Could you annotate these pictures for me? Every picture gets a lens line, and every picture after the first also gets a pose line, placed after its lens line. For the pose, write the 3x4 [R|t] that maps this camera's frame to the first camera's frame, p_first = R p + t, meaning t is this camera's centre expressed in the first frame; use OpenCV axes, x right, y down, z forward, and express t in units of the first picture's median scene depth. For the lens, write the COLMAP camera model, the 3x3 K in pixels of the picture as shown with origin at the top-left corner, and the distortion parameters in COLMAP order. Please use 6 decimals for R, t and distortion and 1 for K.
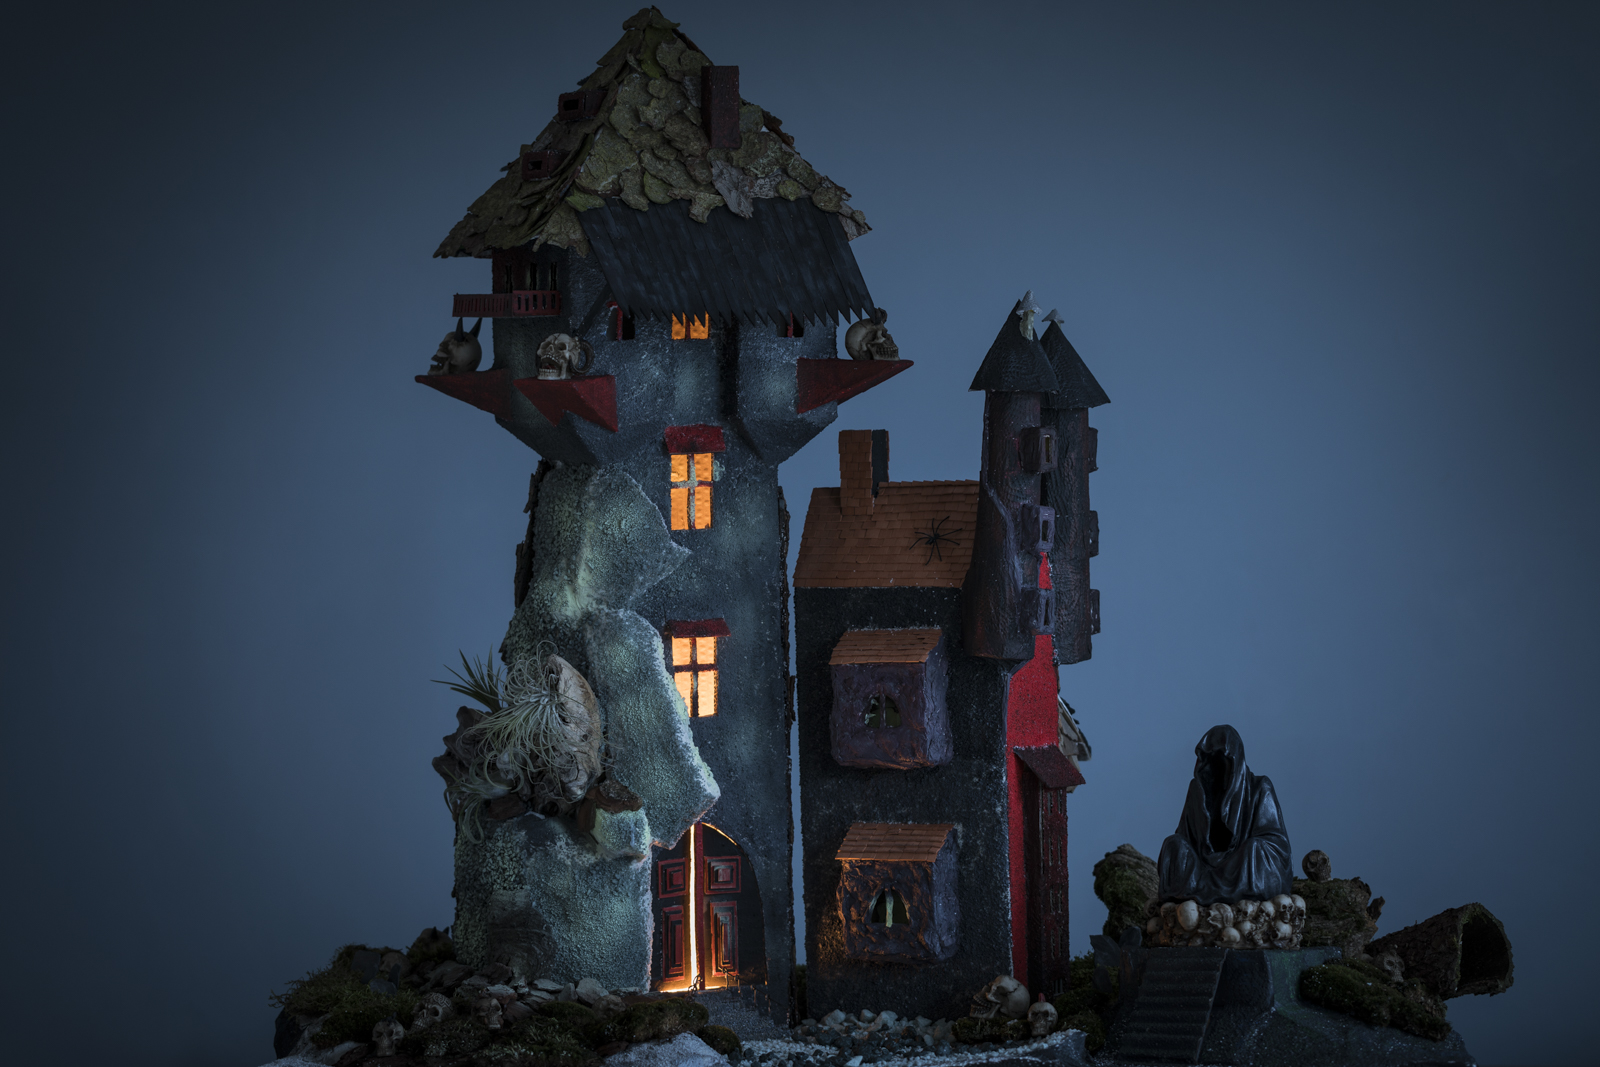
lens RADIAL K [[4635.6, 0, 794.4], [0, 4635.6, 536.5], [0, 0, 1]] dist [-0.060737, 0.000000]
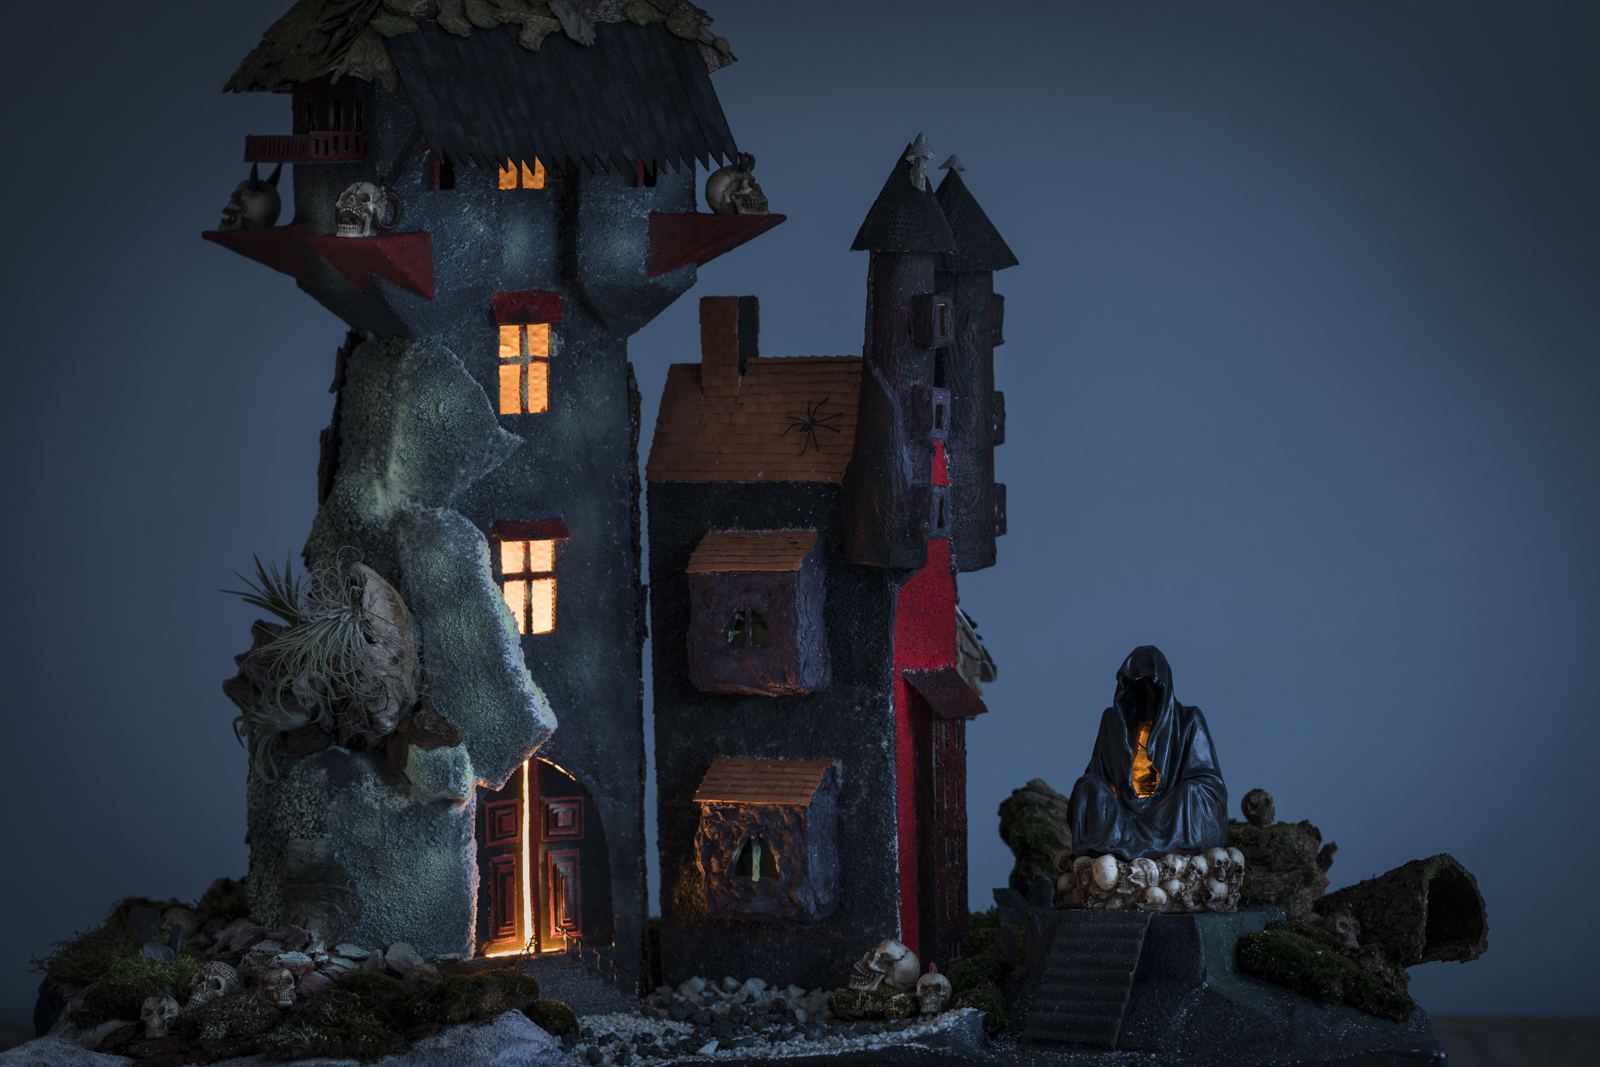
lens RADIAL K [[4635.6, 0, 798.2], [0, 4635.6, 529.6], [0, 0, 1]] dist [-0.060737, 0.000000]
pose [[0.999944, 0.001490, 0.010482, 0.019257], [-0.001820, 0.999501, 0.031520, -0.007173], [-0.010430, -0.031538, 0.999448, 0.151358]]
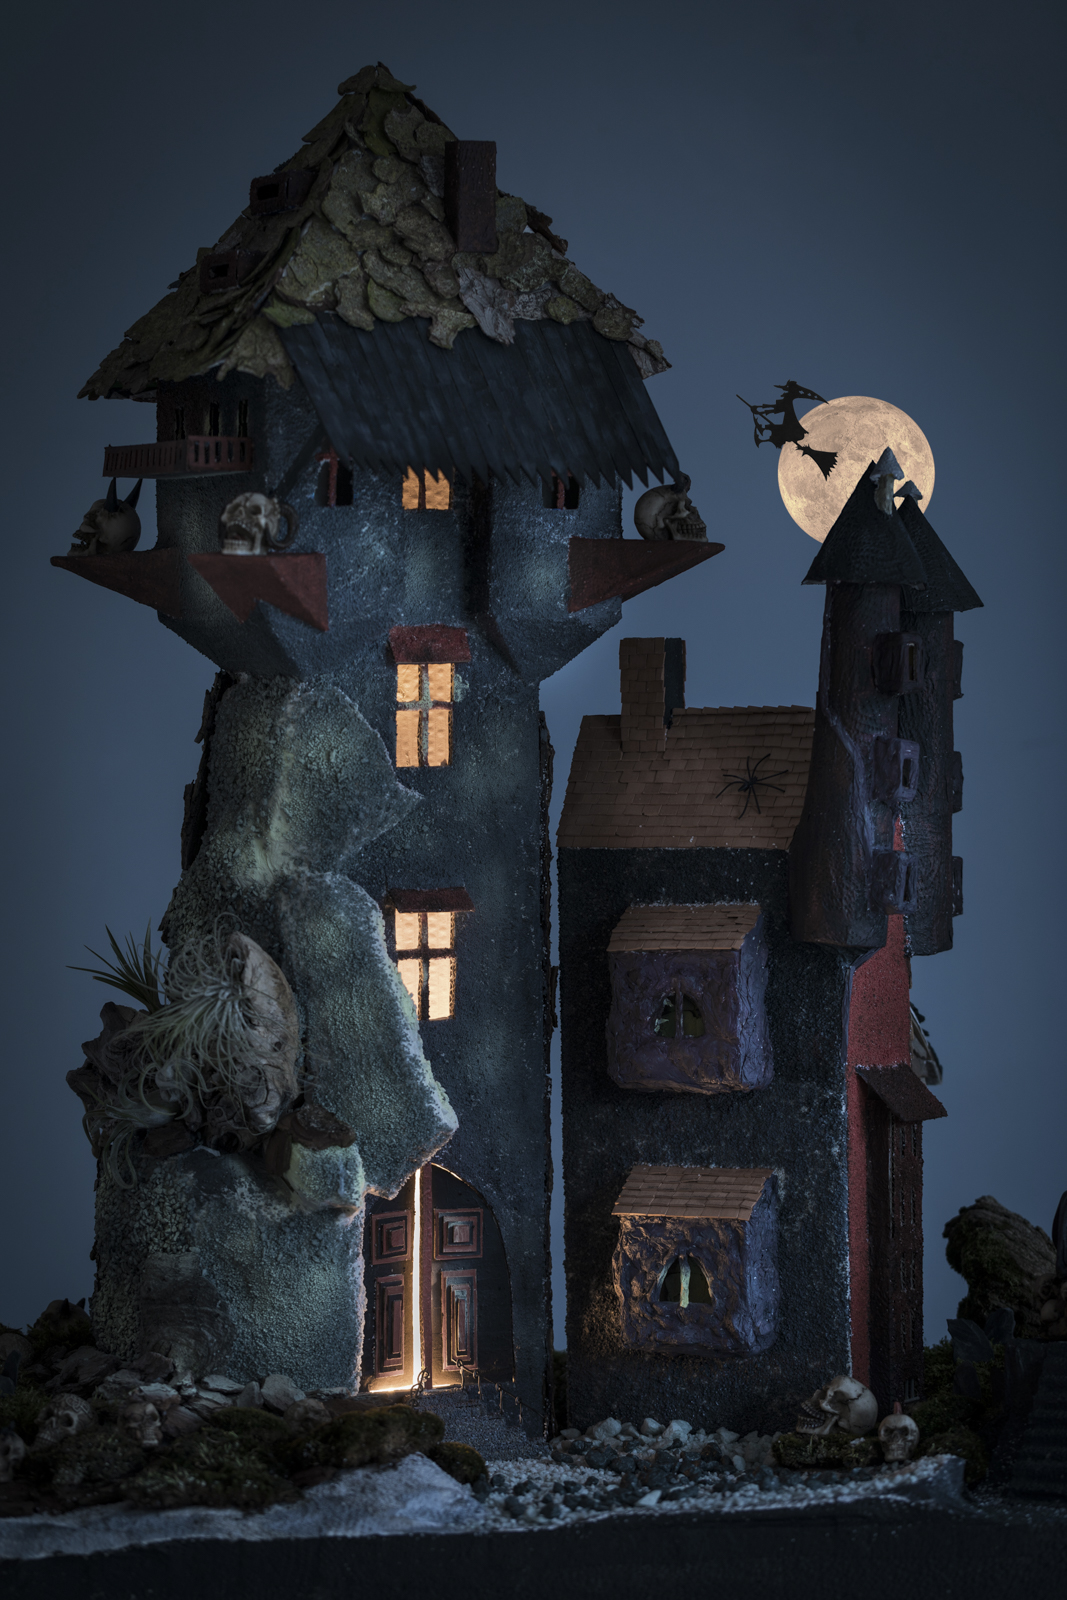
lens RADIAL K [[4635.6, 0, 548.7], [0, 4635.6, 774.9], [0, 0, 1]] dist [-0.060737, 0.000000]
pose [[0.999383, 0.013506, 0.032413, -0.026324], [-0.012980, 0.999781, -0.016397, 0.011758], [-0.032627, 0.015966, 0.999340, 0.261684]]
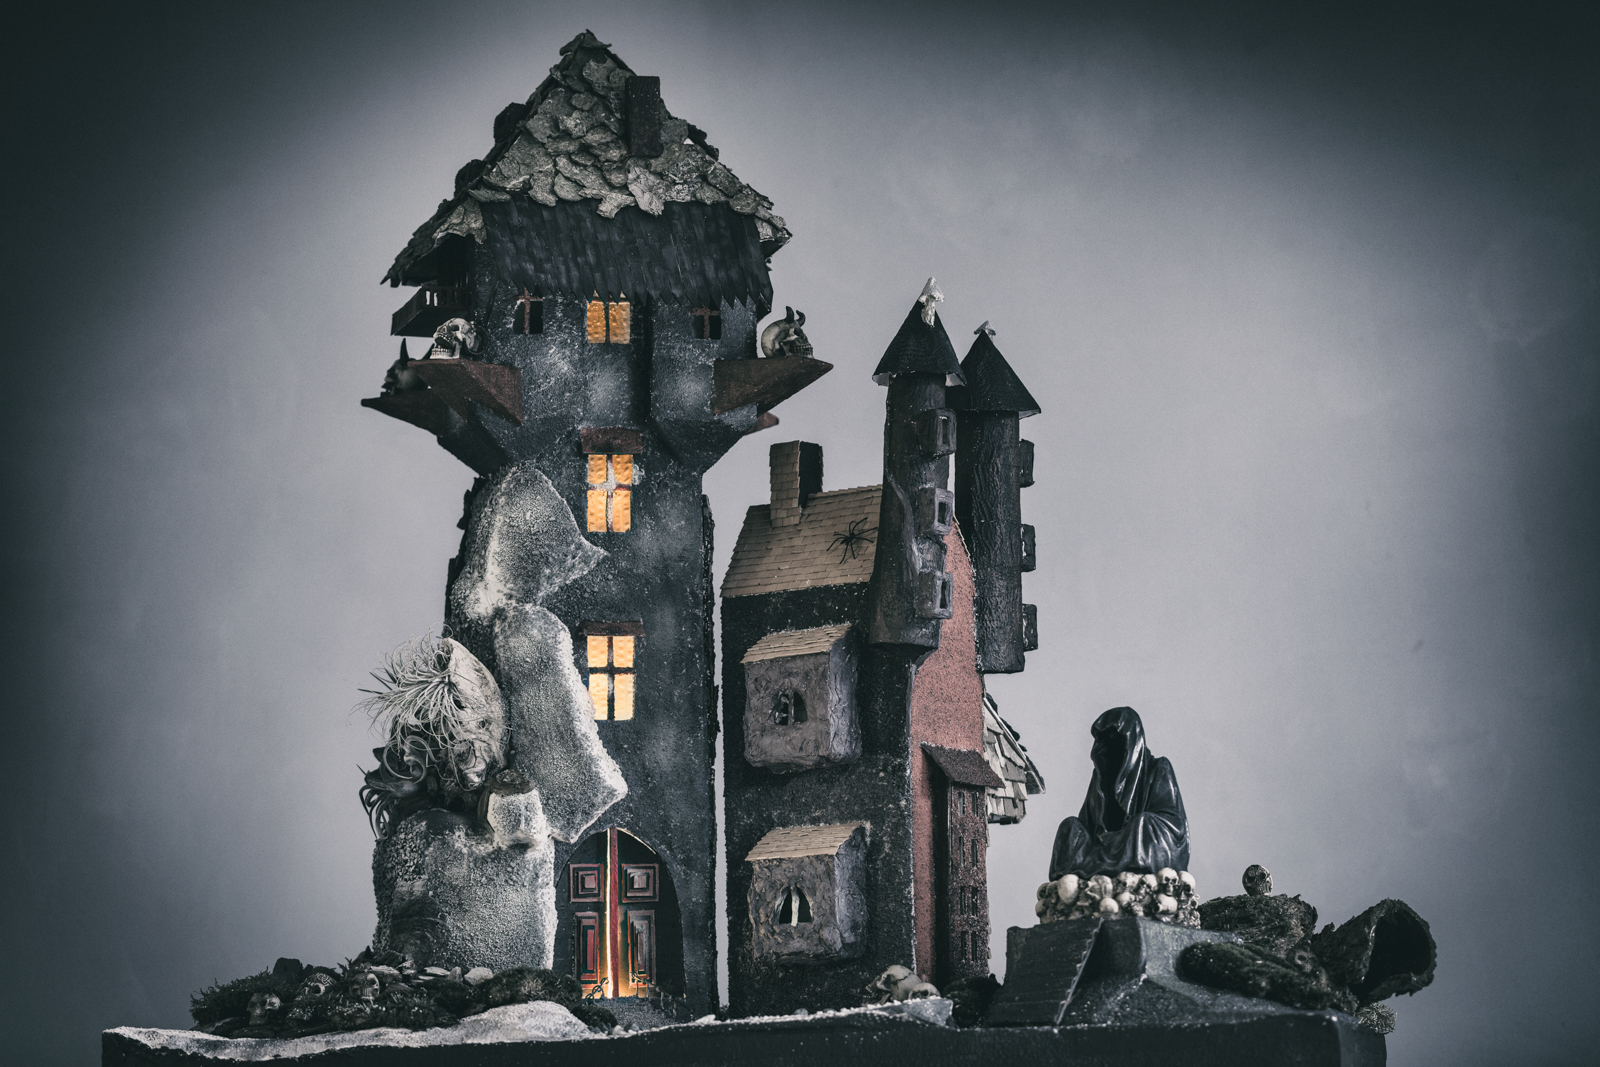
lens RADIAL K [[4635.6, 0, 782.5], [0, 4635.6, 522.6], [0, 0, 1]] dist [-0.060737, 0.000000]
pose [[0.984614, -0.015073, -0.174092, 0.190005], [-0.013863, 0.986395, -0.163809, 0.160828], [0.174193, 0.163702, 0.971009, 0.035963]]
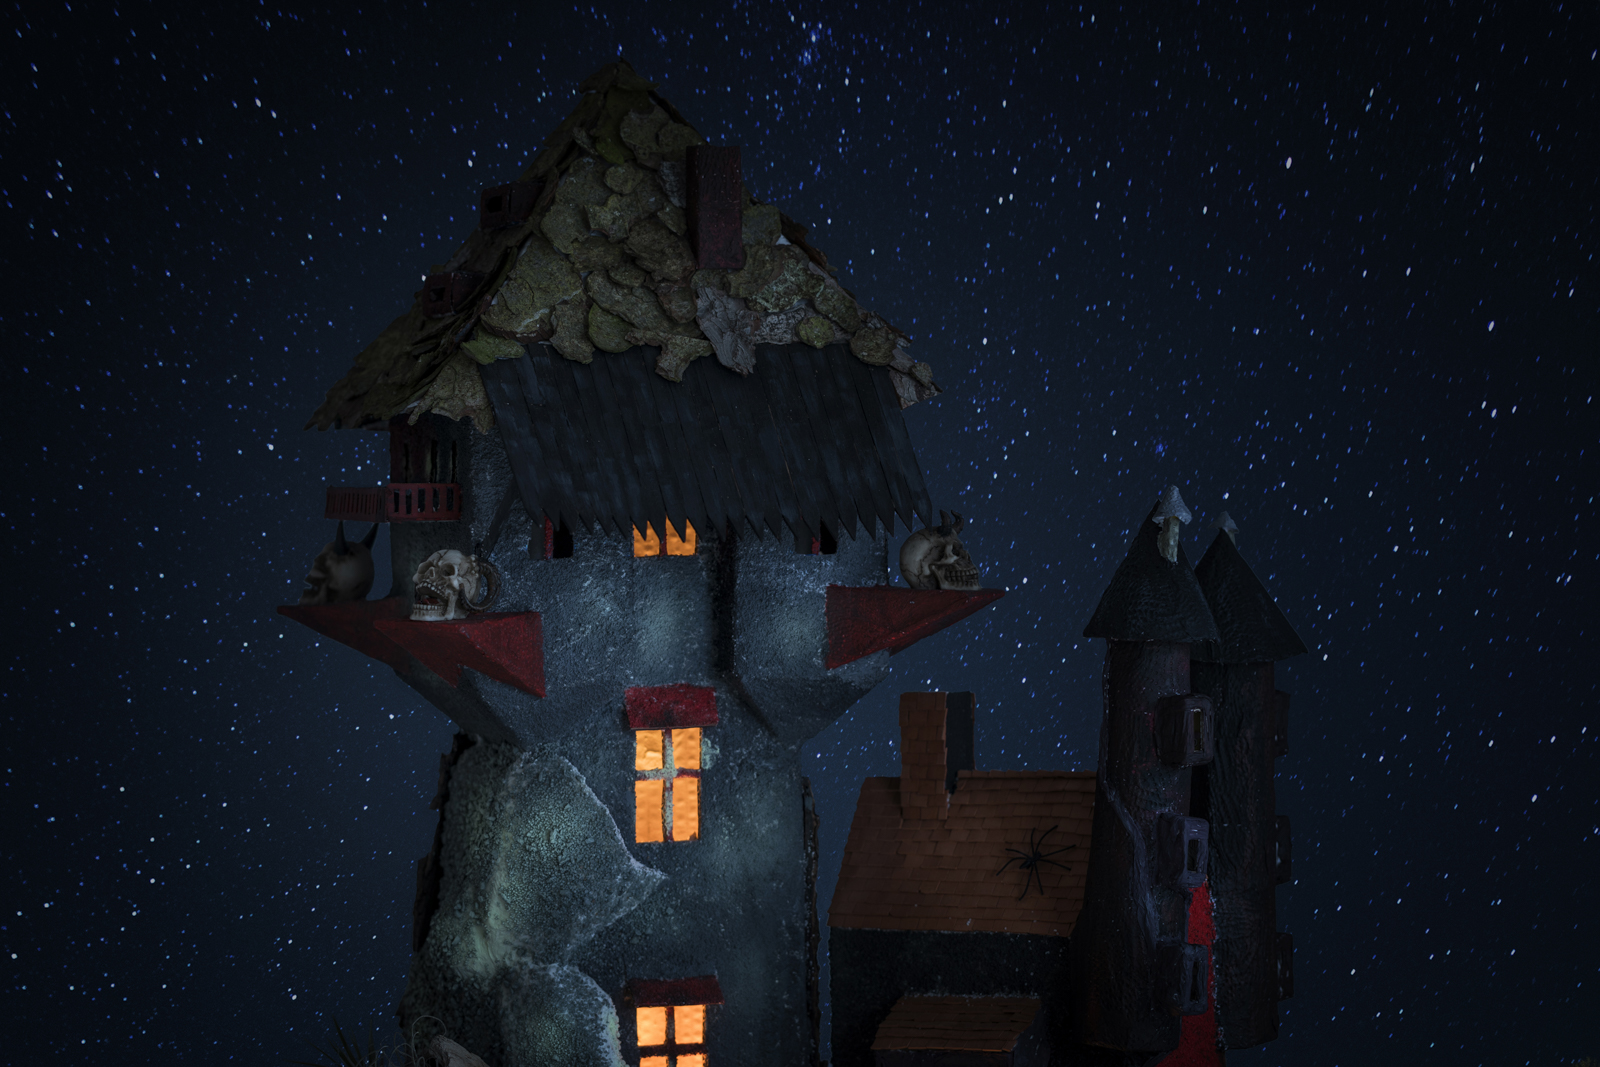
lens RADIAL K [[4635.6, 0, 795.8], [0, 4635.6, 536.8], [0, 0, 1]] dist [-0.060737, 0.000000]
pose [[0.995694, 0.005614, -0.092532, 0.057765], [-0.008449, 0.999506, -0.030276, -0.025477], [0.092316, 0.030927, 0.995249, 0.341509]]
